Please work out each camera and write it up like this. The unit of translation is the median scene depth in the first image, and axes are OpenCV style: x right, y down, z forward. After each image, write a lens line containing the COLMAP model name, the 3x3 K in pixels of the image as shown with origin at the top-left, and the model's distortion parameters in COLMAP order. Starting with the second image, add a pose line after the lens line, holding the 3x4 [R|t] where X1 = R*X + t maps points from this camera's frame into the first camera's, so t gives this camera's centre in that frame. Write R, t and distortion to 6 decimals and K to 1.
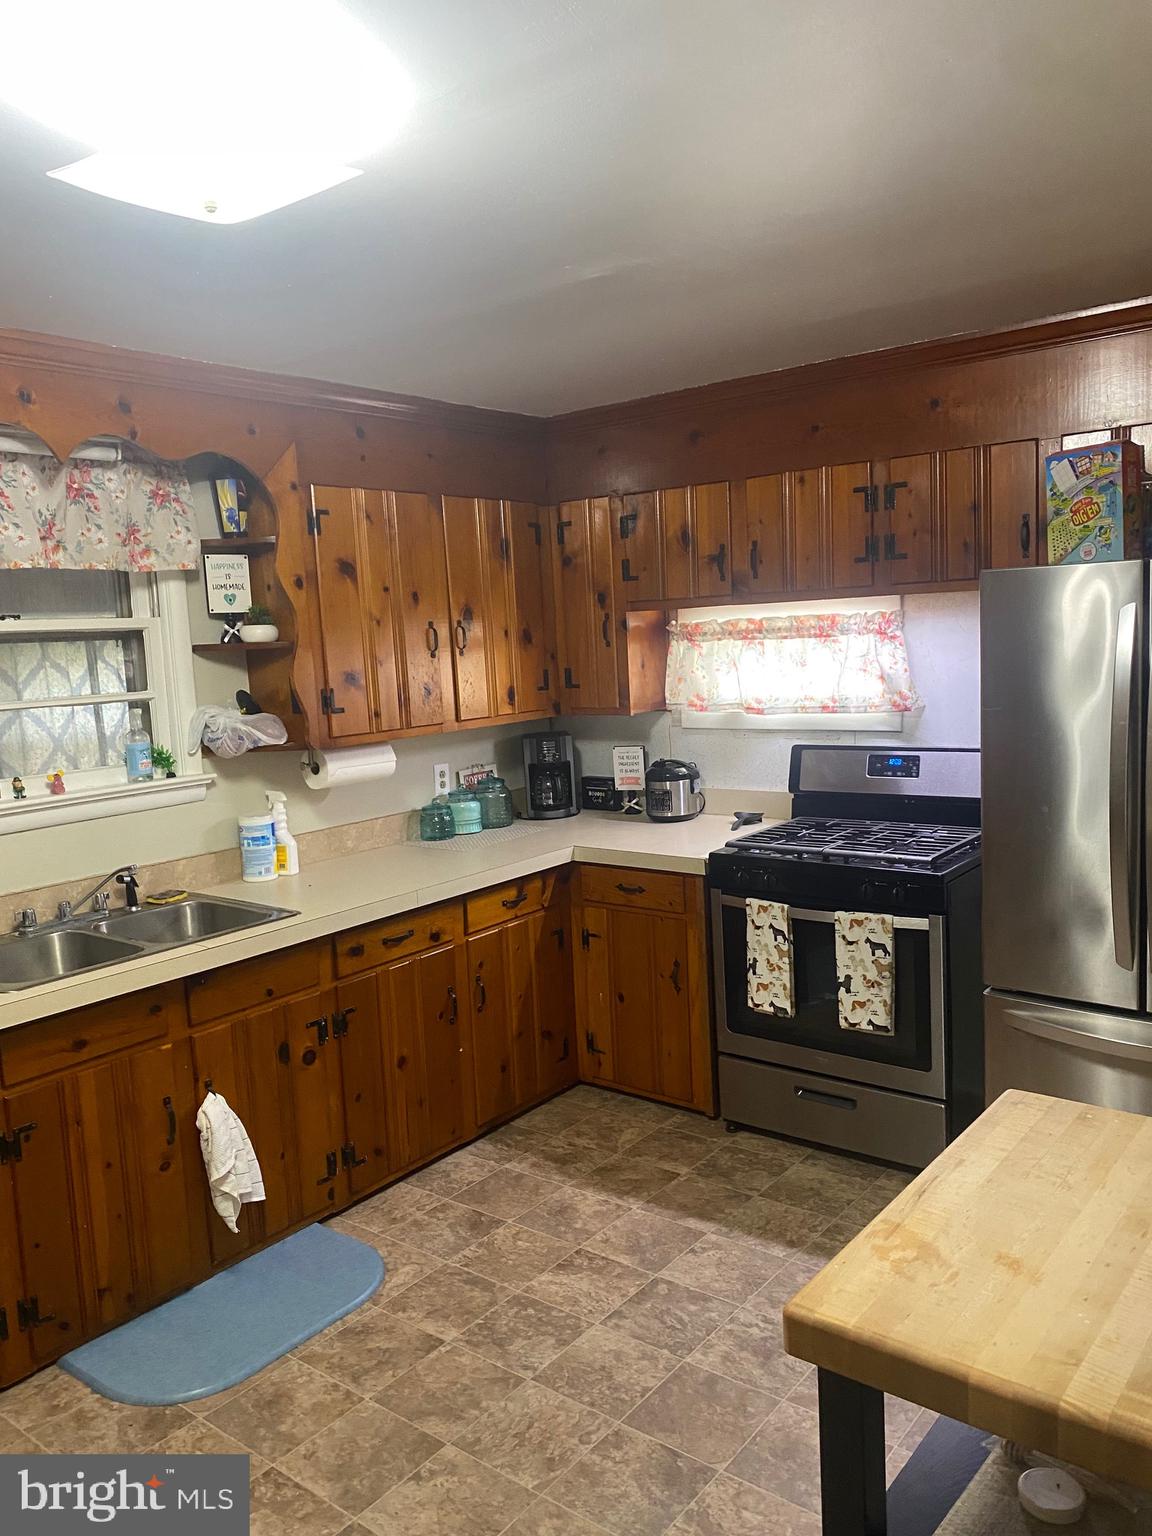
lens RADIAL K [[1172.8, 0, 564.2], [0, 1172.8, 774.8], [0, 0, 1]] dist [0.111627, -0.238846]
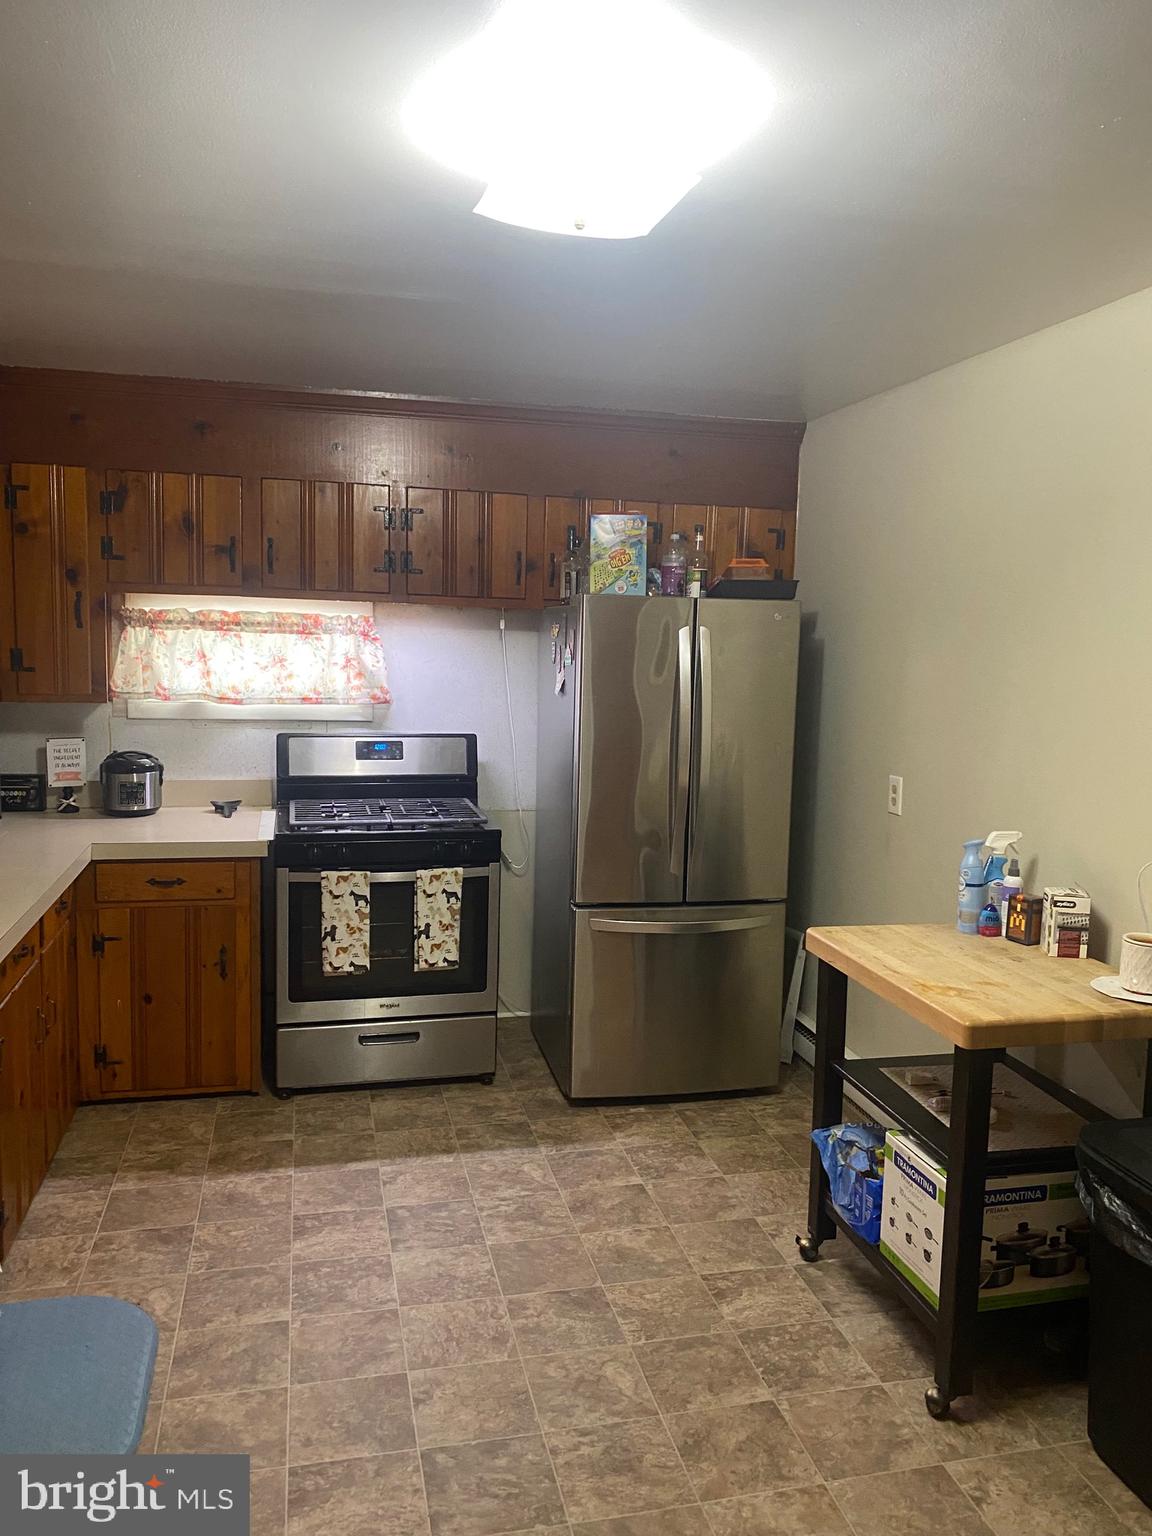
lens RADIAL K [[1186.5, 0, 597.9], [0, 1186.5, 780.8], [0, 0, 1]] dist [0.072084, -0.115692]
pose [[0.605114, -0.031733, 0.795506, -0.536763], [0.040820, 0.999128, 0.008805, 0.021517], [-0.795092, 0.027144, 0.605881, 0.130495]]
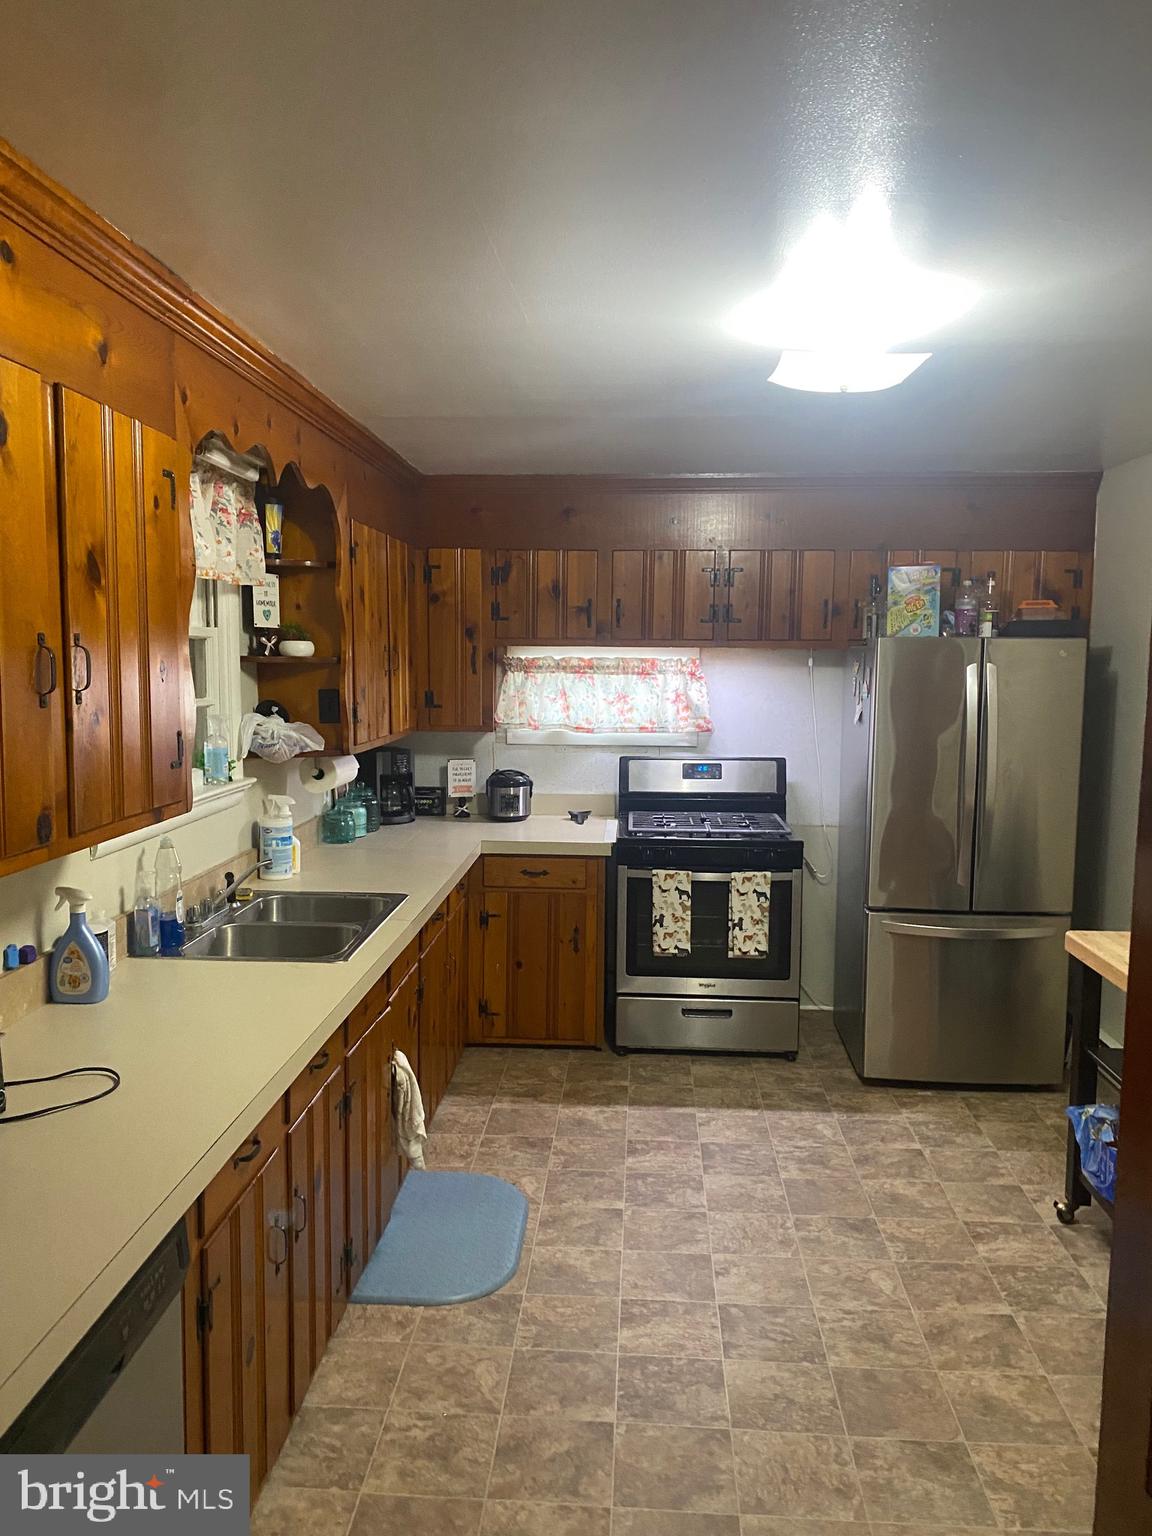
lens RADIAL K [[1172.8, 0, 564.2], [0, 1172.8, 774.8], [0, 0, 1]] dist [0.111627, -0.238846]
pose [[0.818728, -0.004219, 0.574166, -0.655919], [0.022521, 0.999439, -0.024770, 0.027700], [-0.573740, 0.033210, 0.818364, -0.021527]]
